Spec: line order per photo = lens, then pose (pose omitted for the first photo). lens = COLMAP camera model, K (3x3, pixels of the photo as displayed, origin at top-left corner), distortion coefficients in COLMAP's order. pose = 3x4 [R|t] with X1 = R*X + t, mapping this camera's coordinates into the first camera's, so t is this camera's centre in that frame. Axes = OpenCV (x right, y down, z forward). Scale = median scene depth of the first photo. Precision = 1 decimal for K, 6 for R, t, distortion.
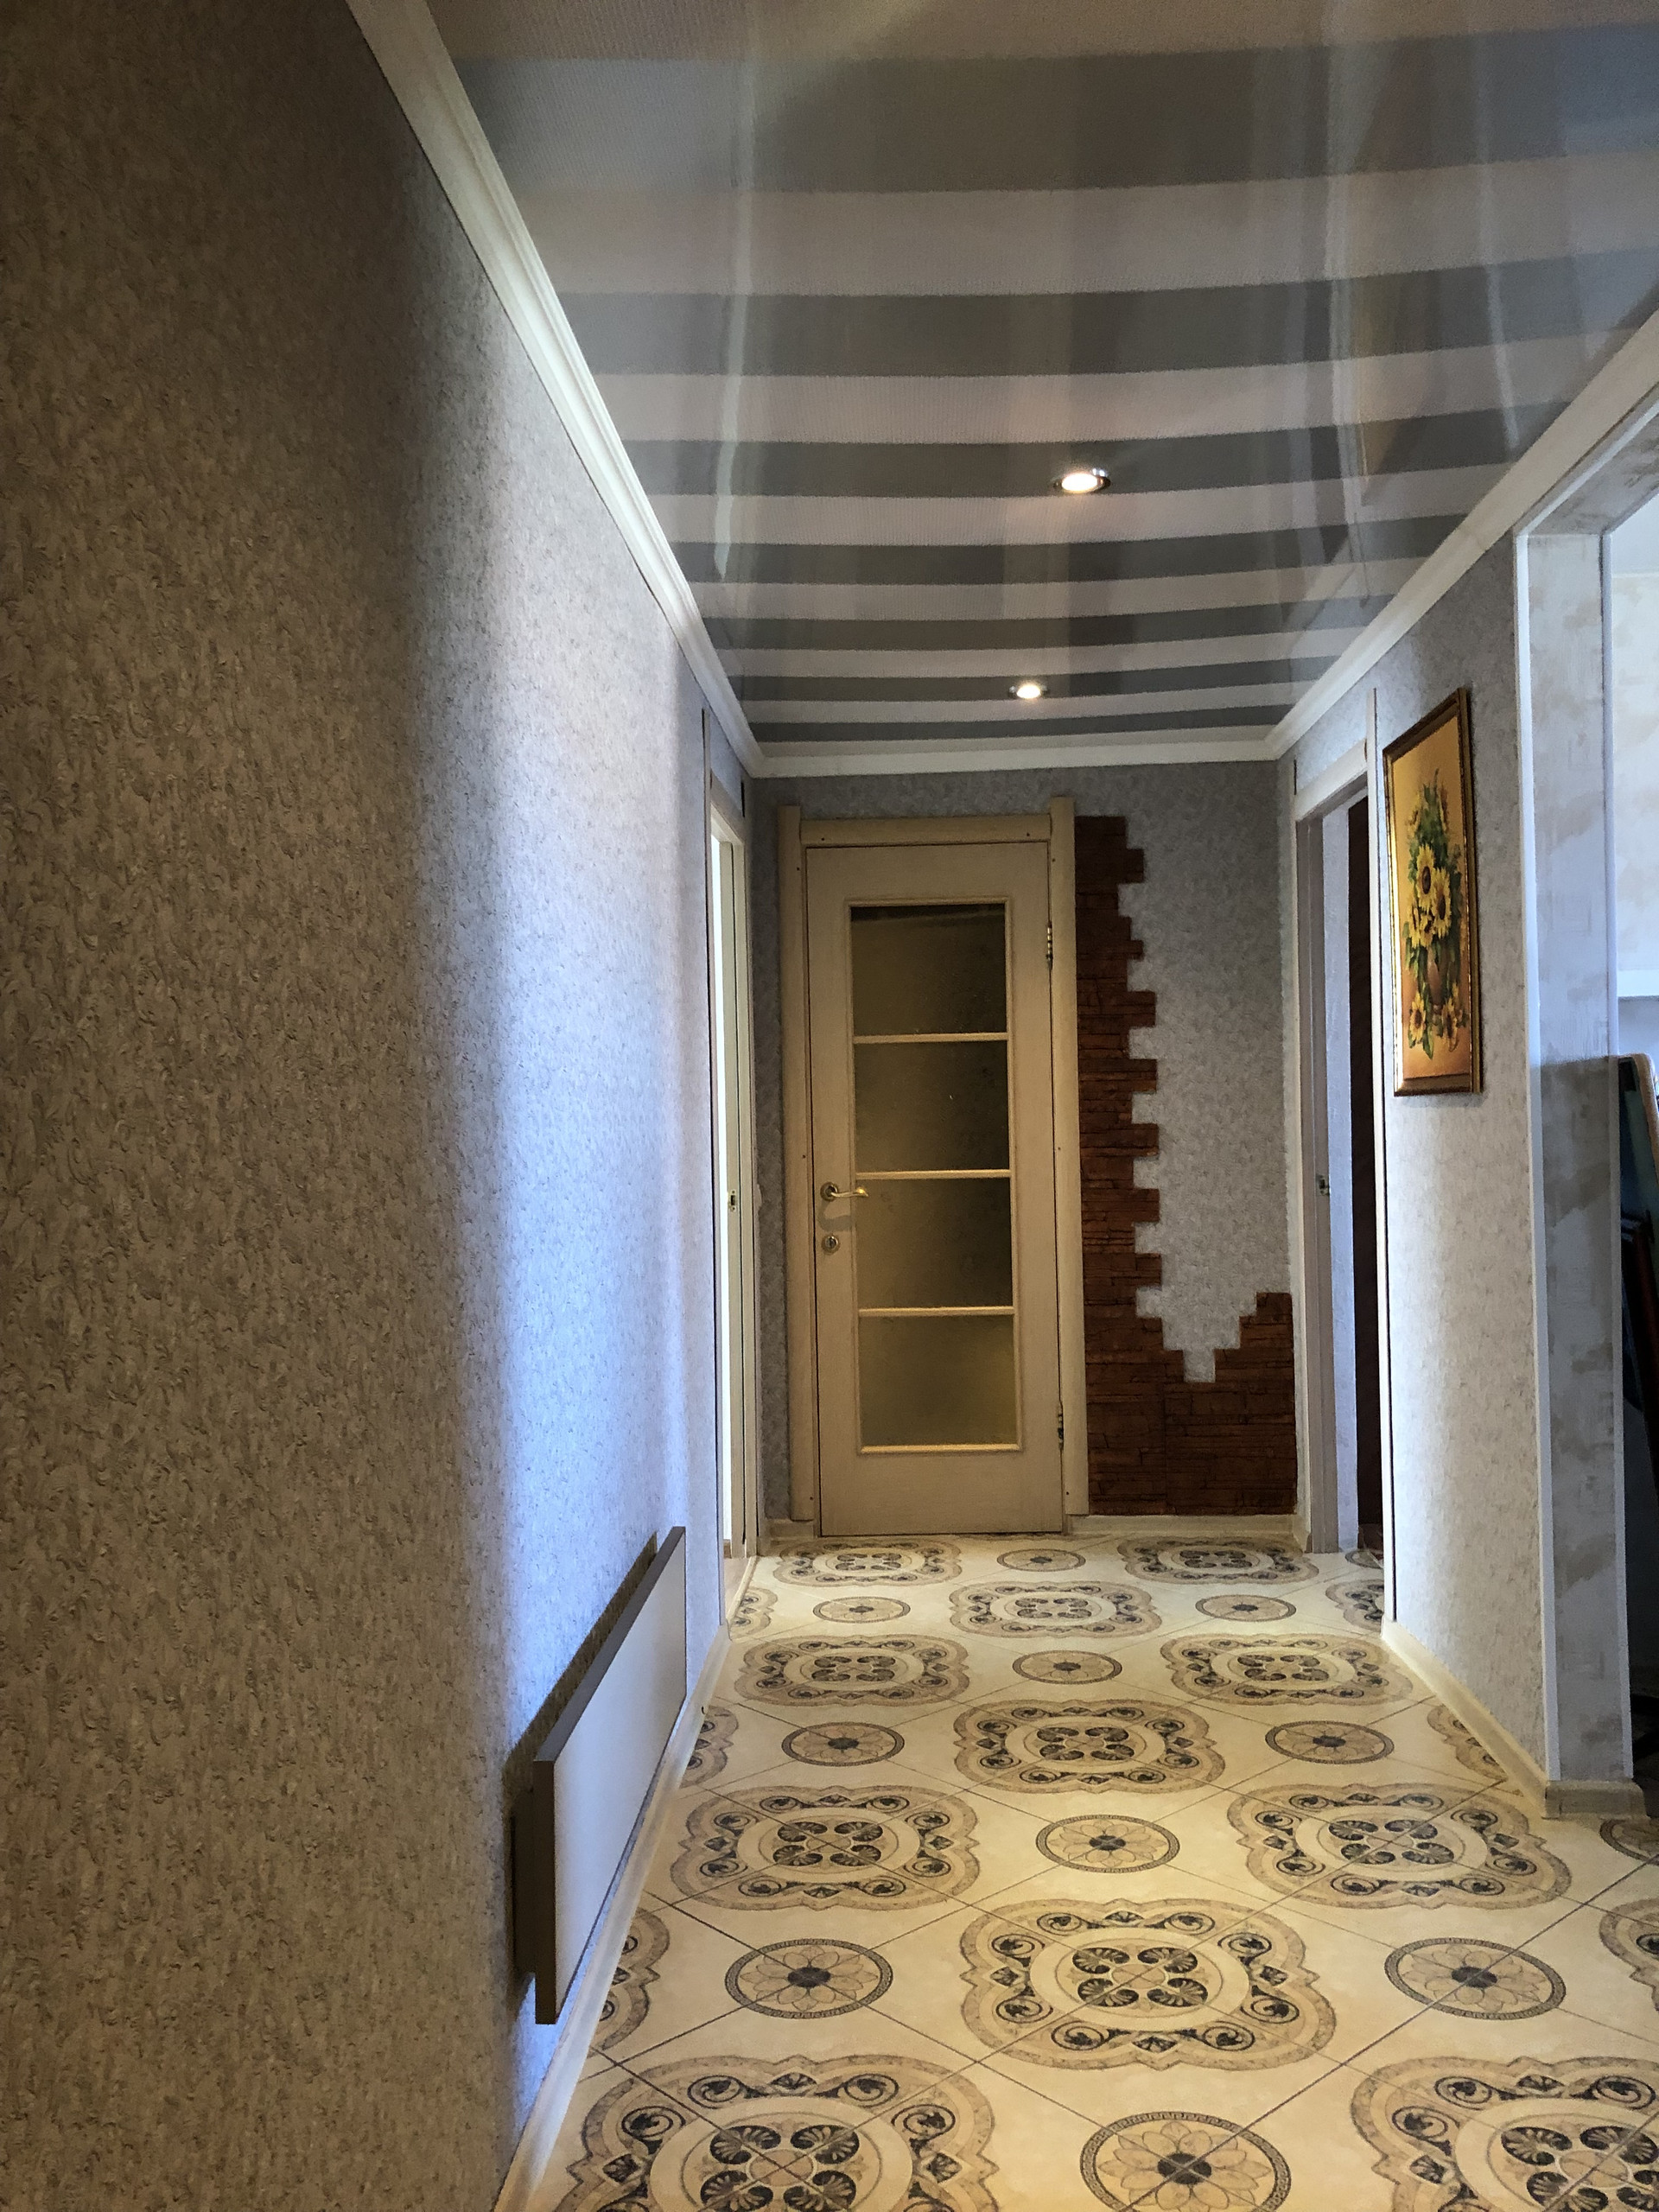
lens RADIAL K [[1779.4, 0, 848.0], [0, 1779.4, 1090.9], [0, 0, 1]] dist [0.011547, 0.012914]
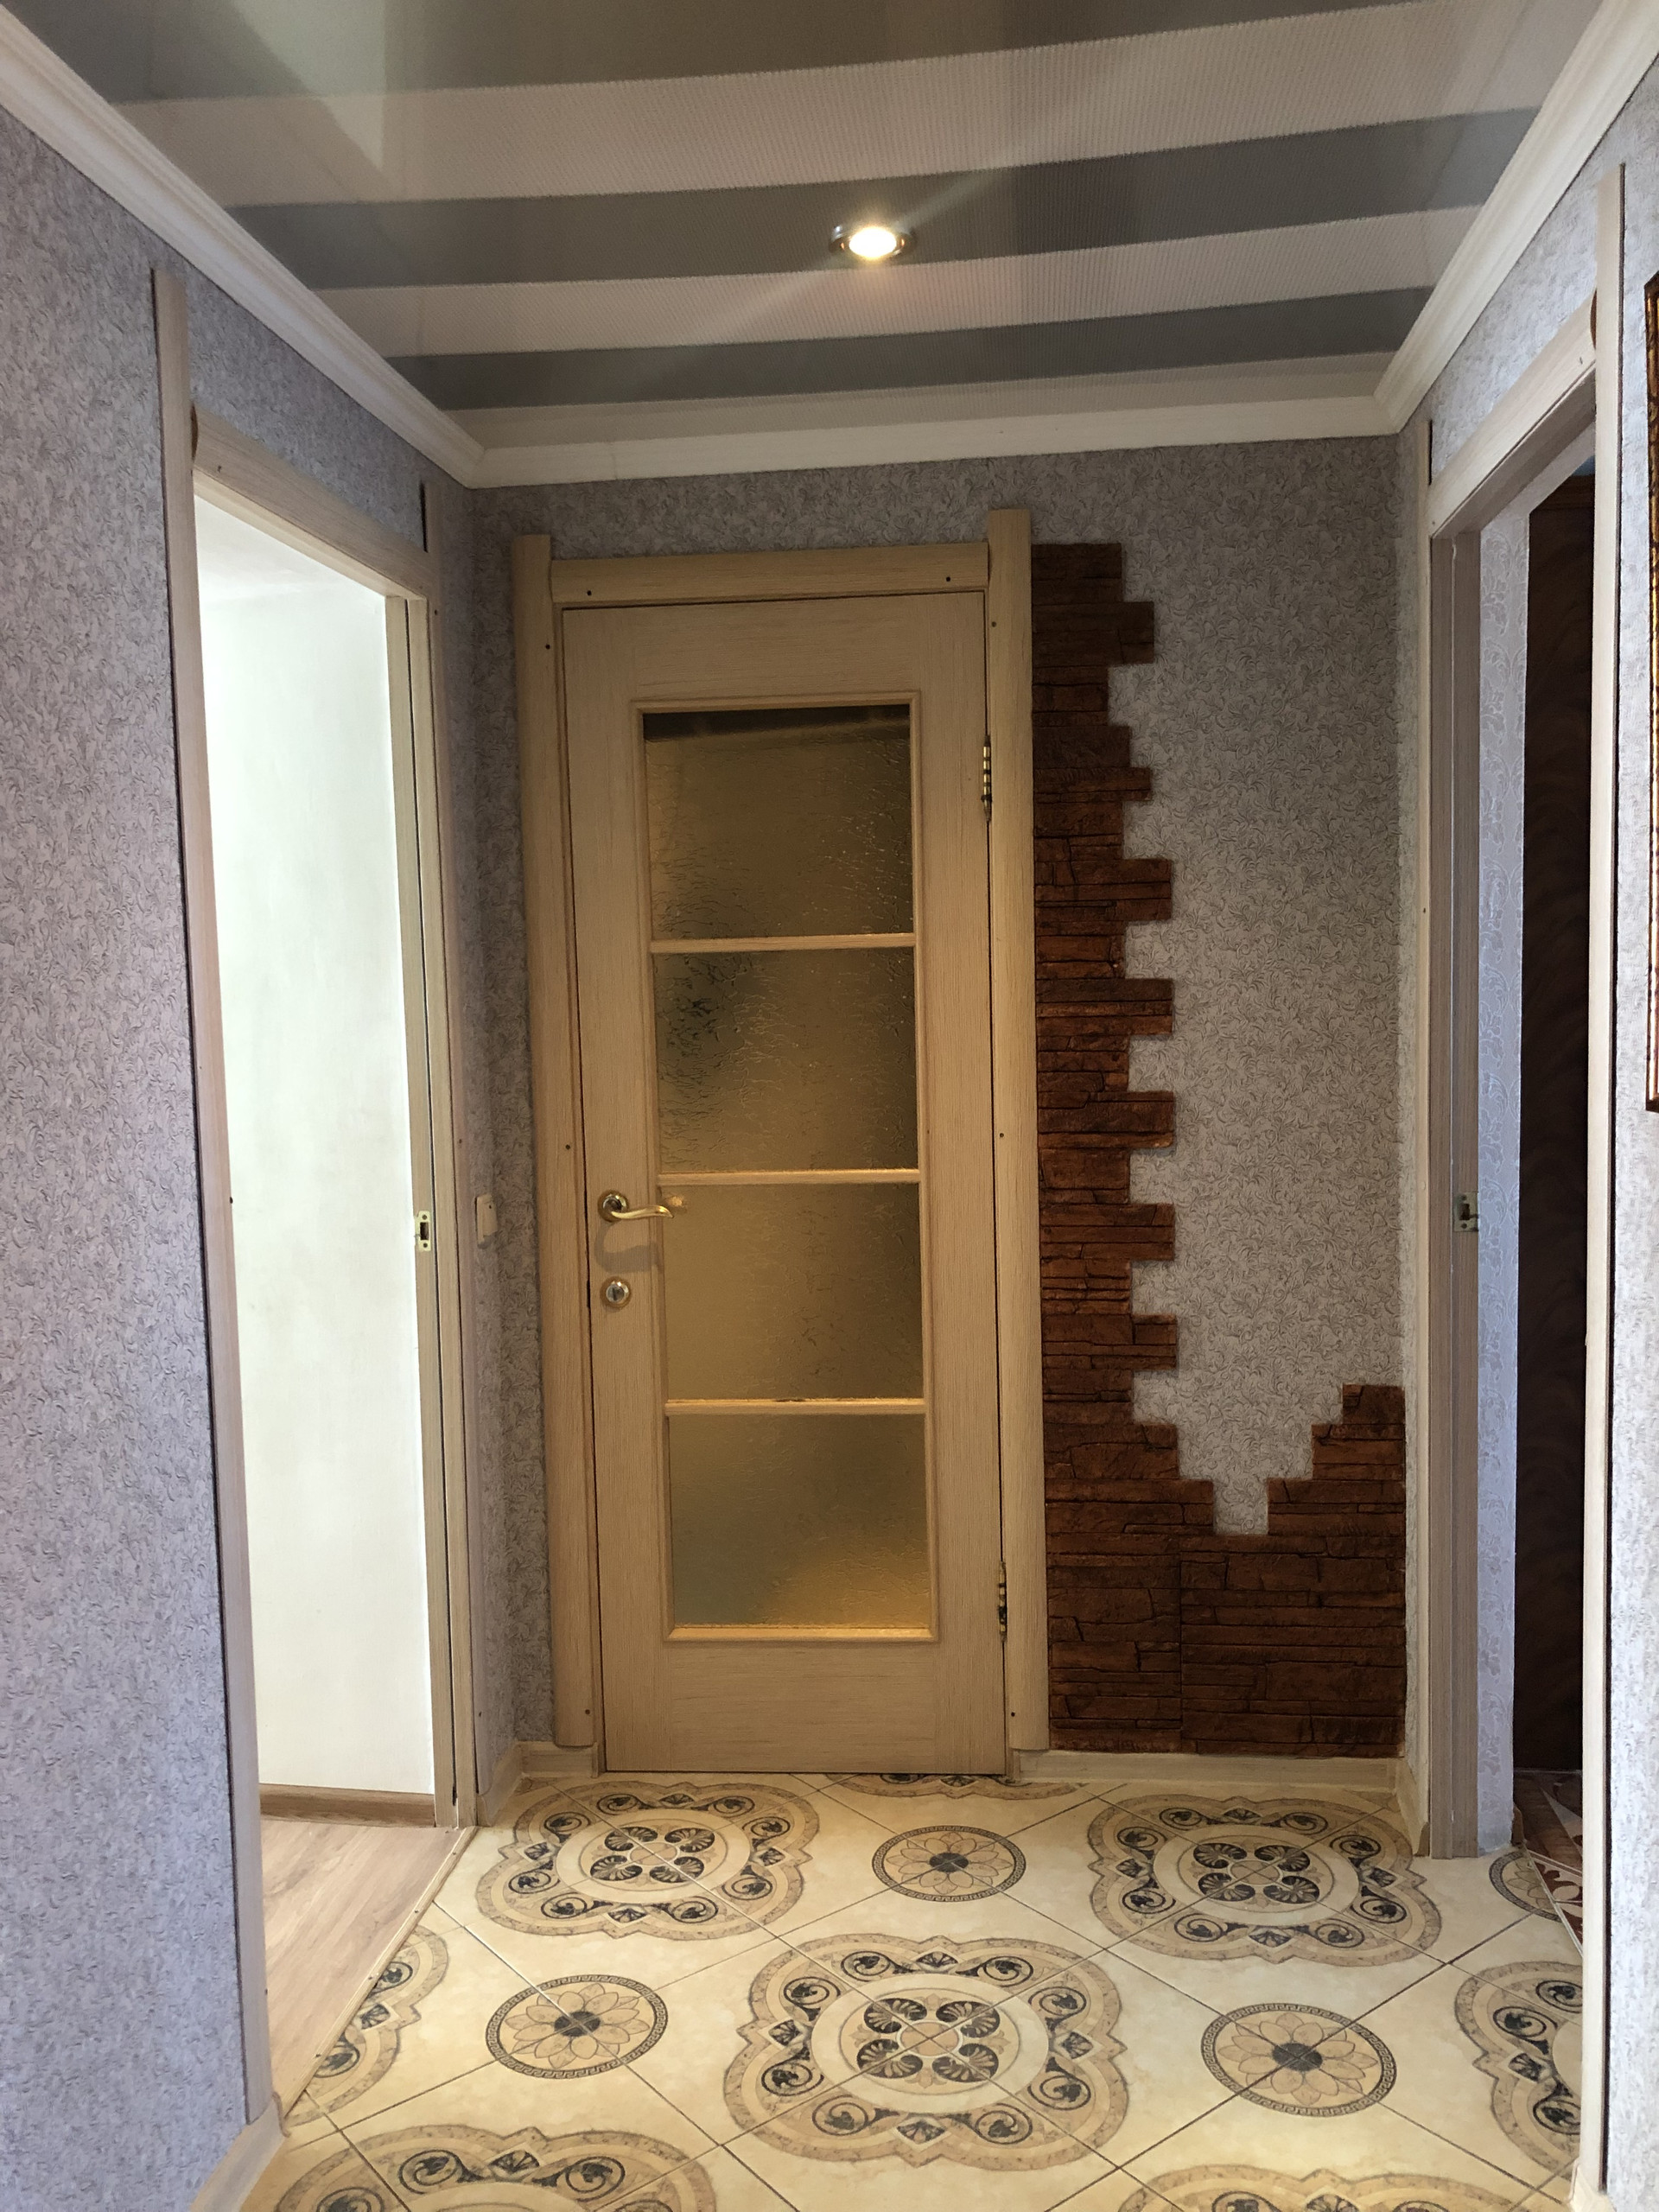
lens RADIAL K [[1794.4, 0, 863.7], [0, 1794.4, 1151.4], [0, 0, 1]] dist [0.007666, -0.002517]
pose [[0.998566, 0.002600, -0.053463, 0.105238], [0.001760, 0.996684, 0.081355, -0.009627], [0.053497, -0.081332, 0.995250, 0.418127]]
